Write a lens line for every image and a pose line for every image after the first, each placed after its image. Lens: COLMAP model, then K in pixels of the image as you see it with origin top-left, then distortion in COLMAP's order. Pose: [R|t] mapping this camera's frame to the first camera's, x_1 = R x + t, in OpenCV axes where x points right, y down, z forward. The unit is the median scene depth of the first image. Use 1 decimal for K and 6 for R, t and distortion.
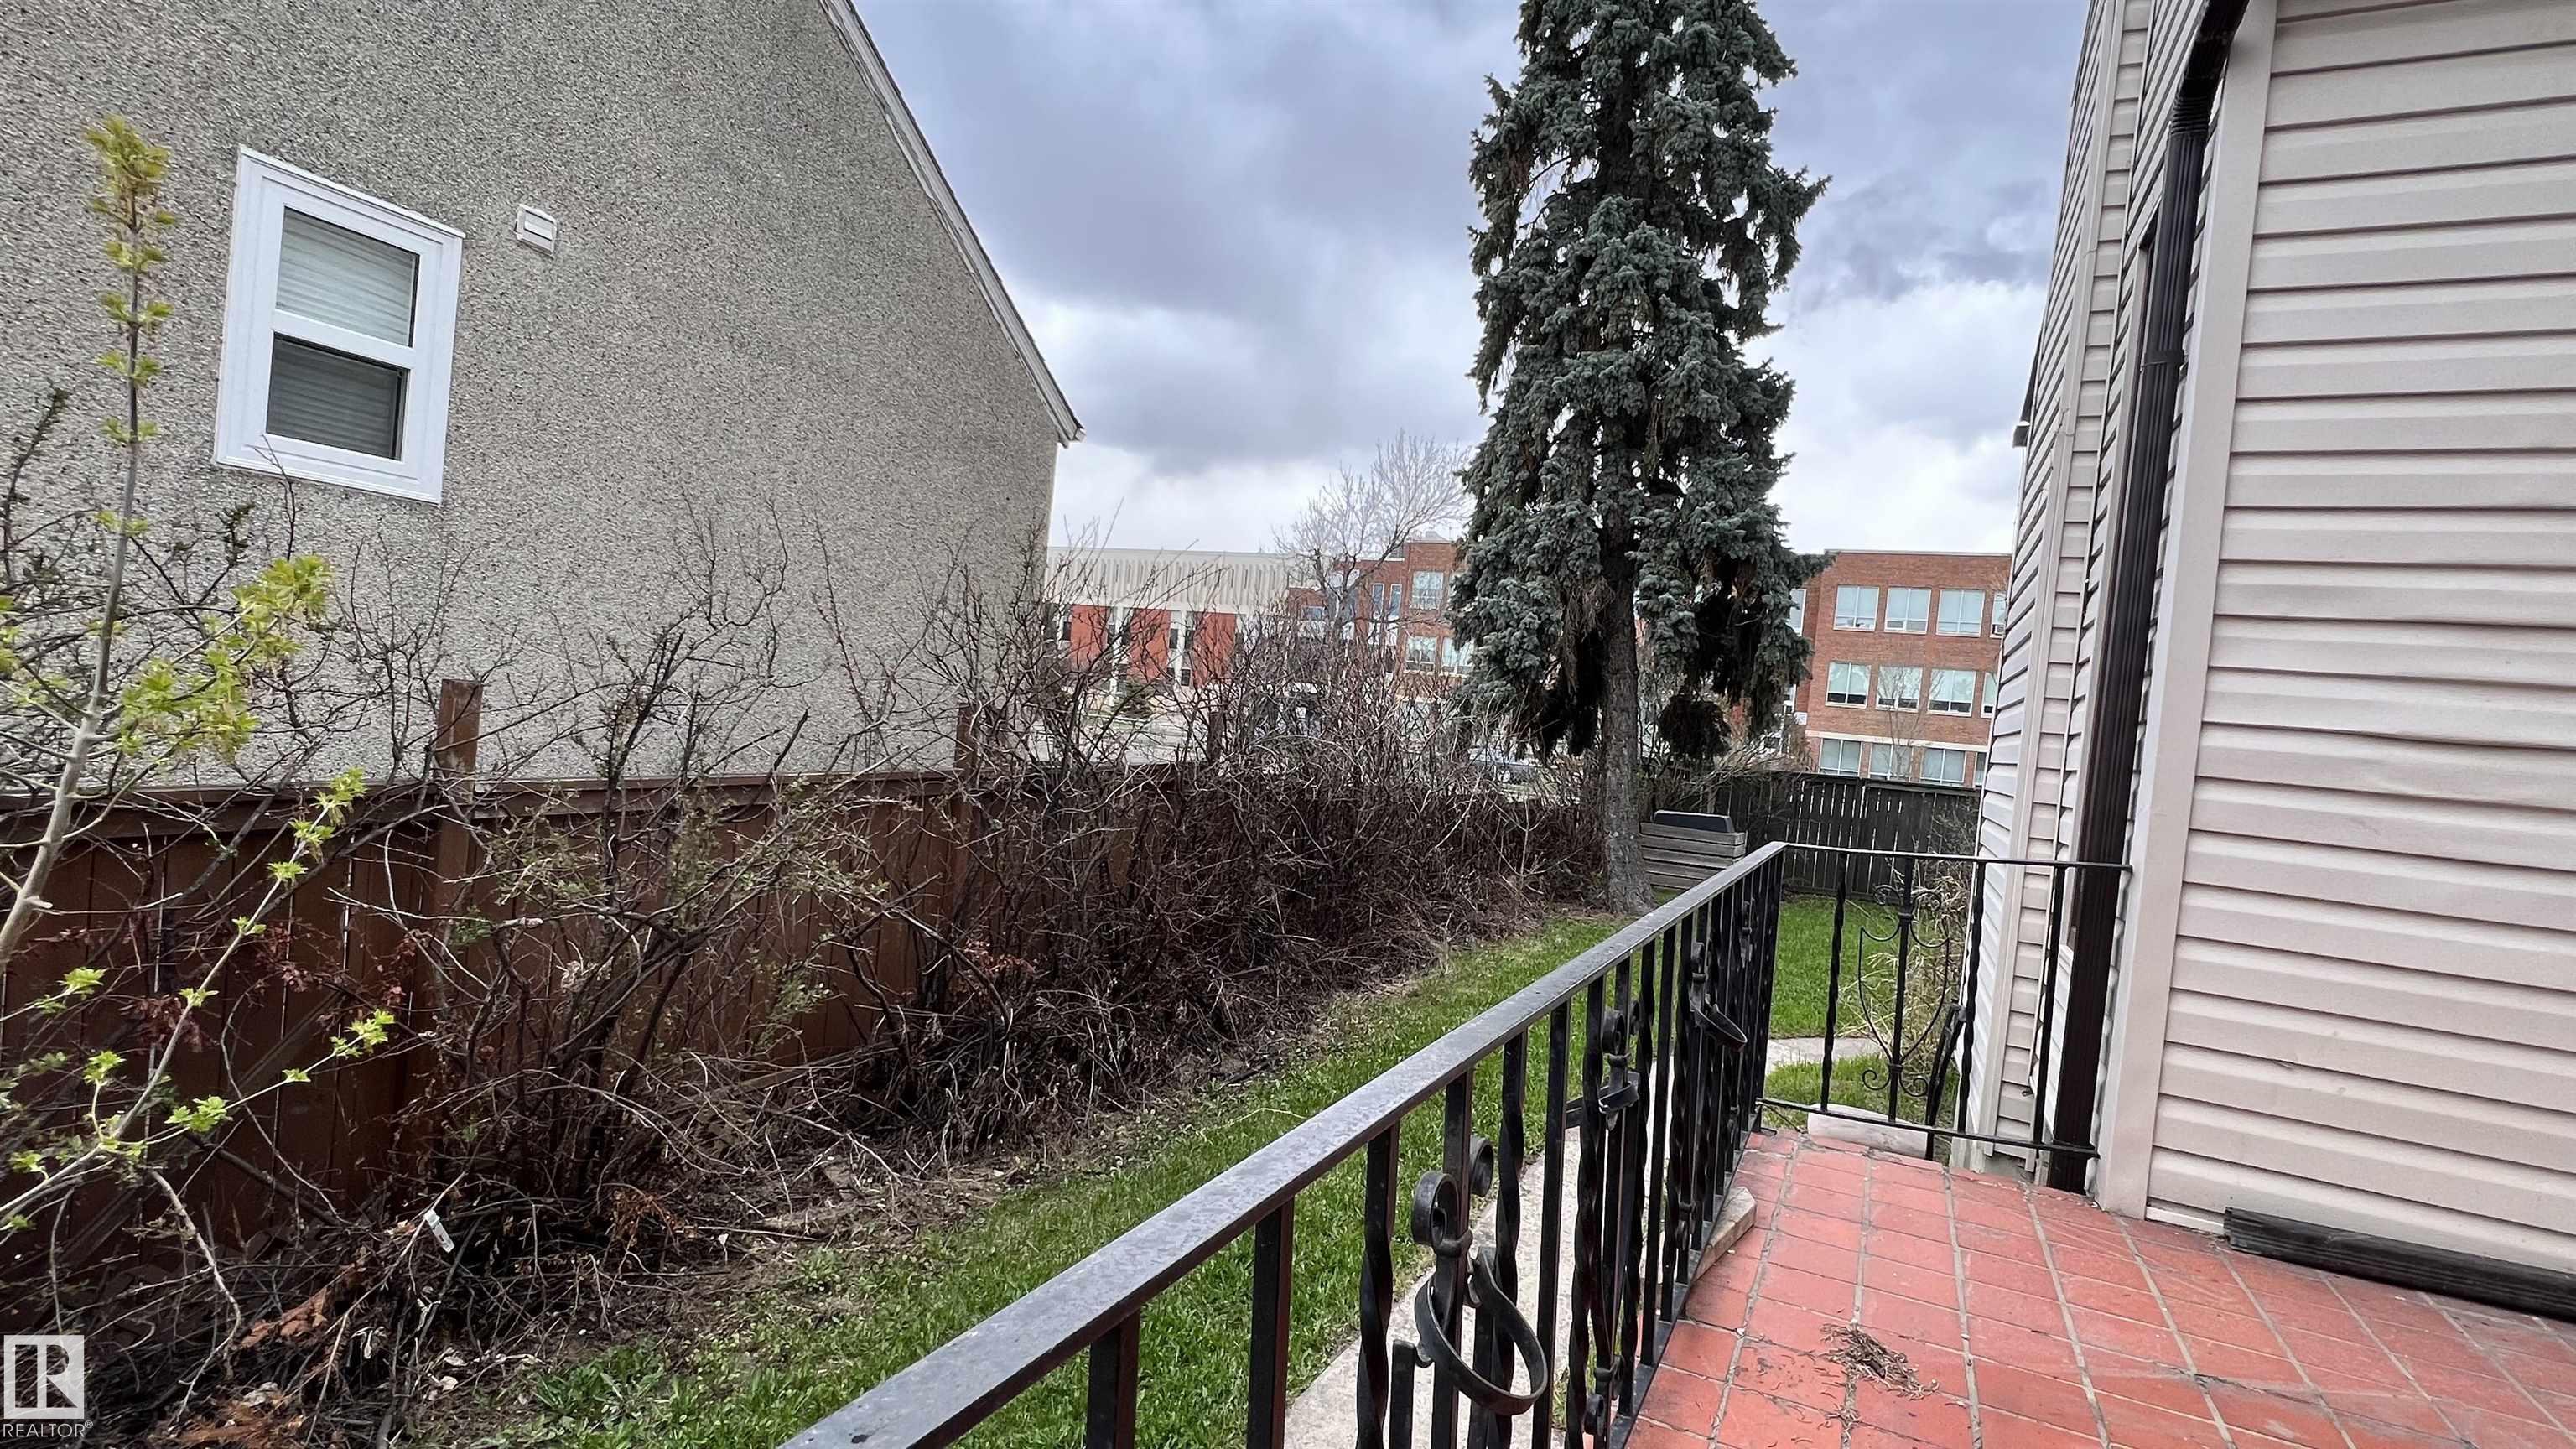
lens RADIAL K [[1173.4, 0, 1294.3], [0, 1173.4, 739.7], [0, 0, 1]] dist [-0.003225, 0.000538]
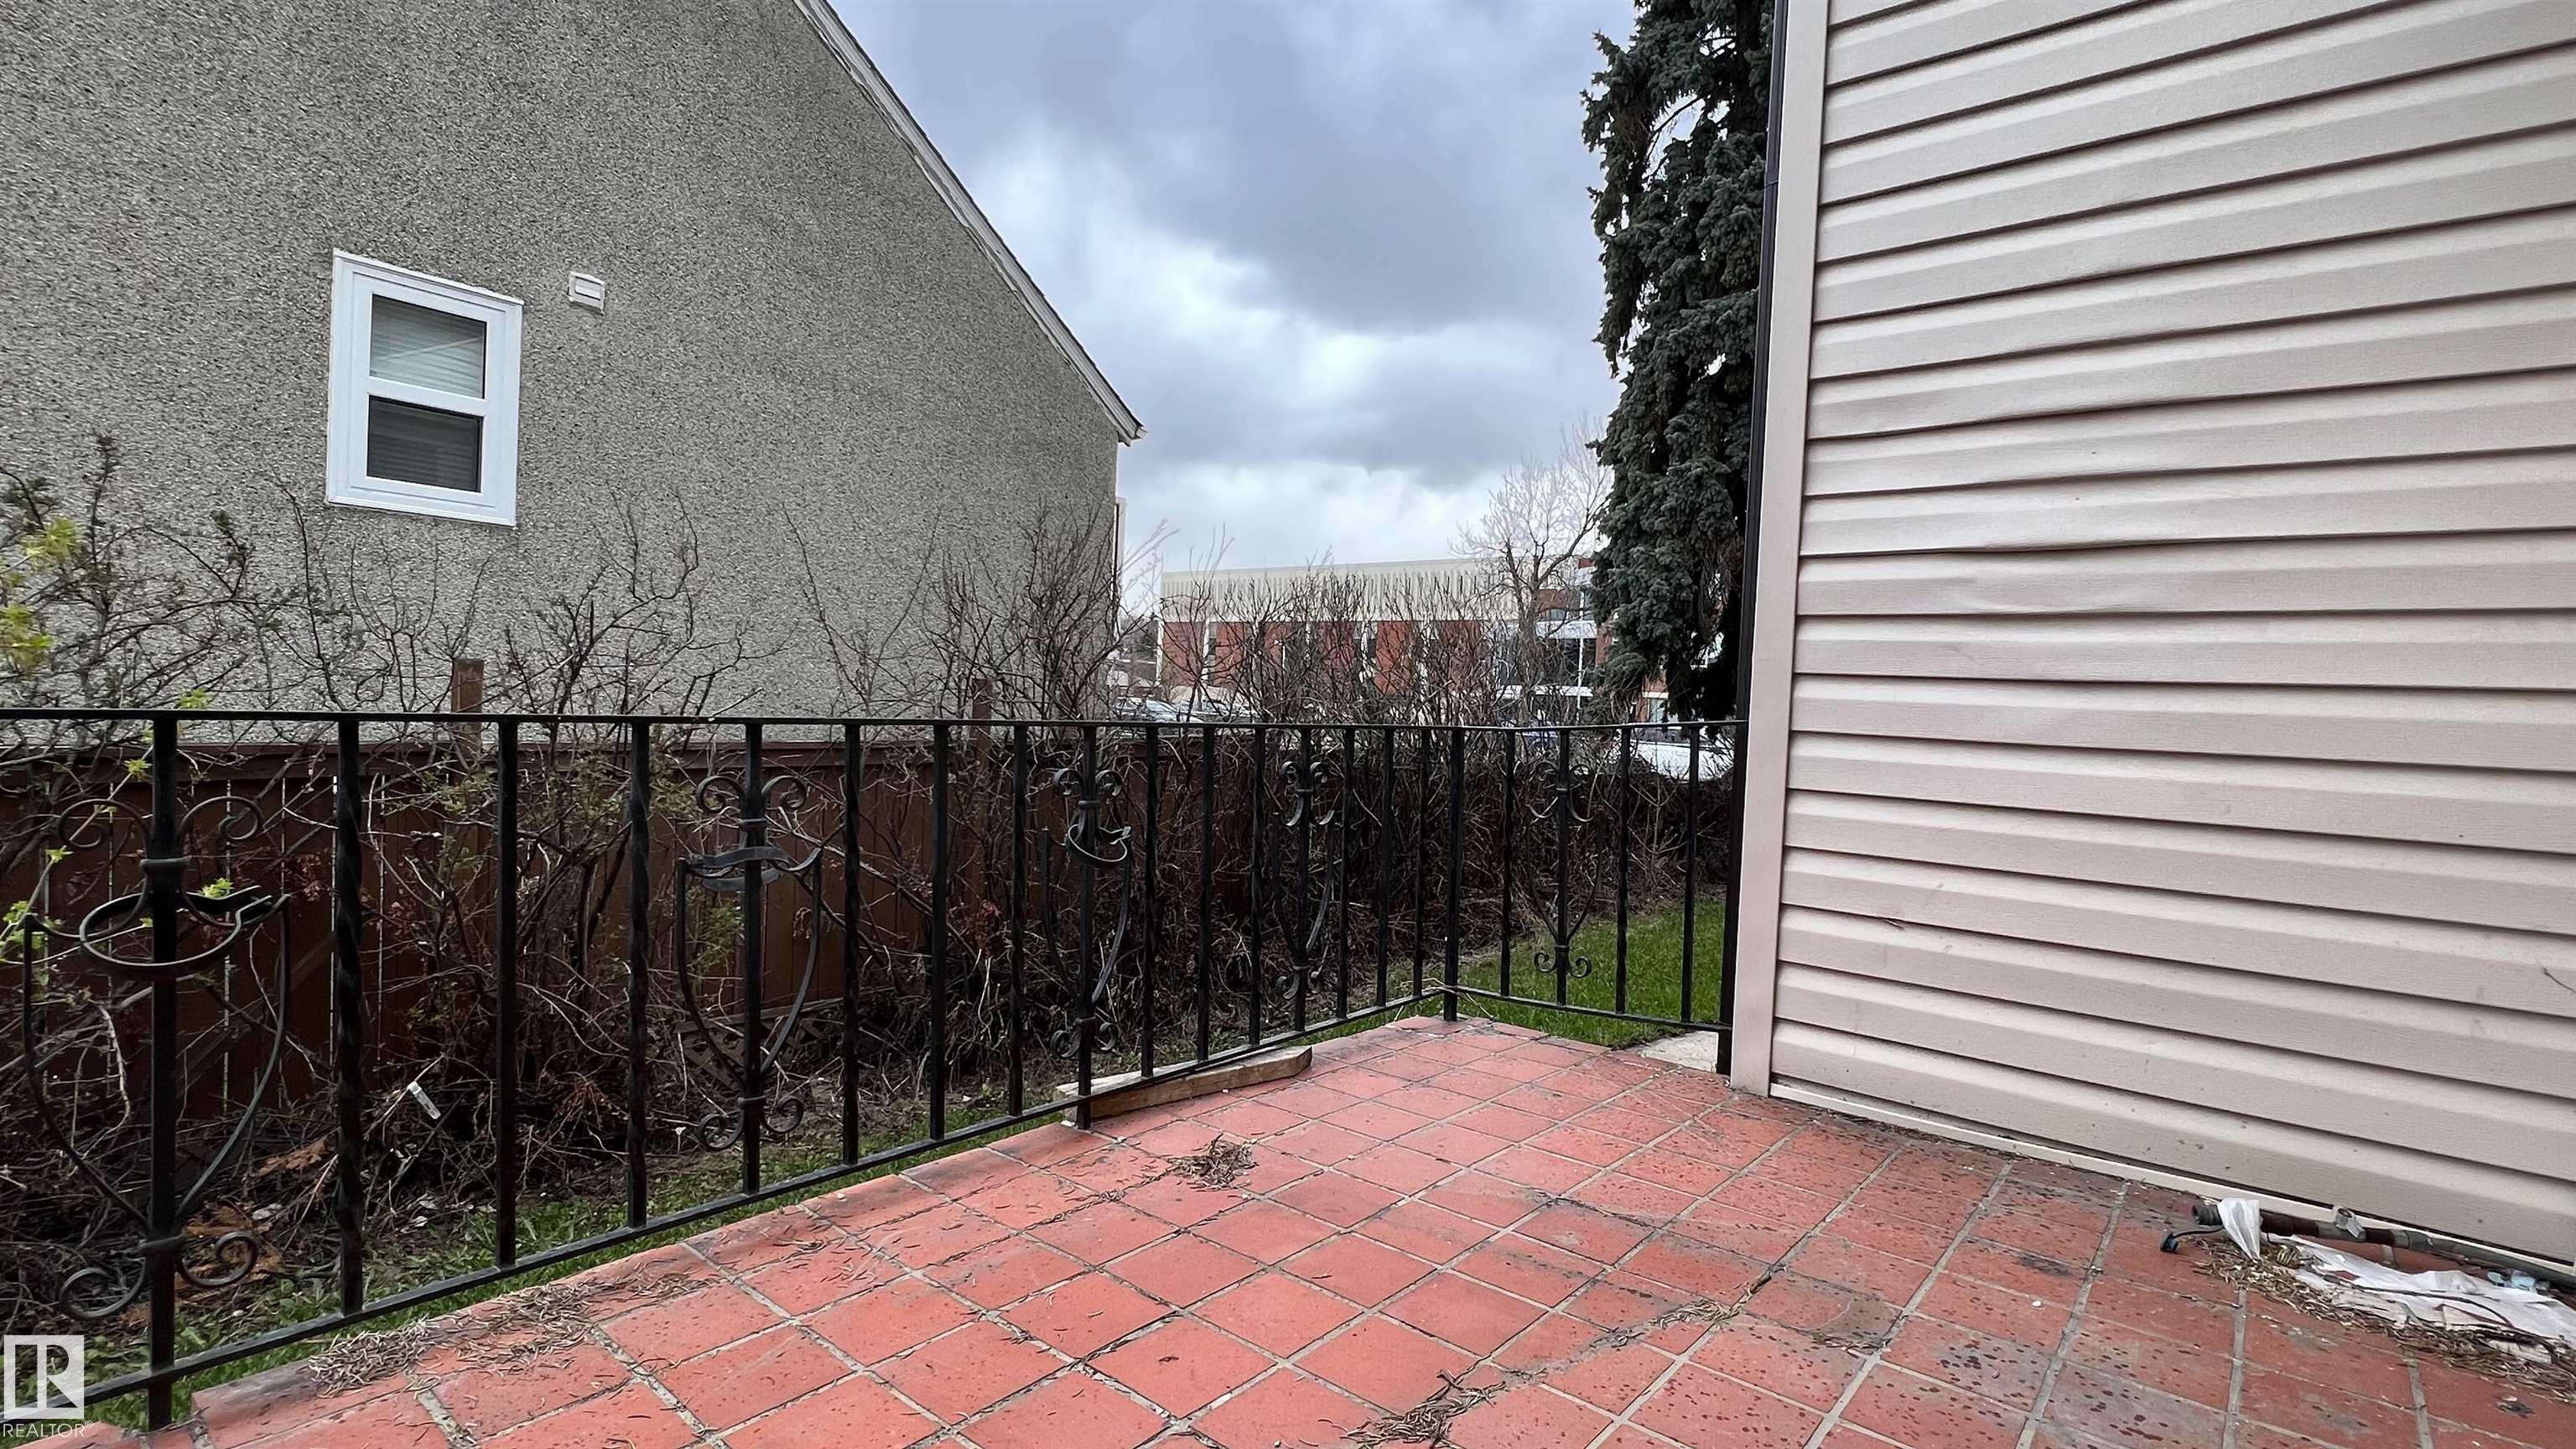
lens RADIAL K [[1173.4, 0, 1294.3], [0, 1173.4, 739.7], [0, 0, 1]] dist [-0.003225, 0.000538]
pose [[0.974025, -0.041364, -0.222631, 0.303868], [0.038835, 0.999122, -0.015729, 0.066506], [0.223087, 0.006675, 0.974776, 0.004194]]
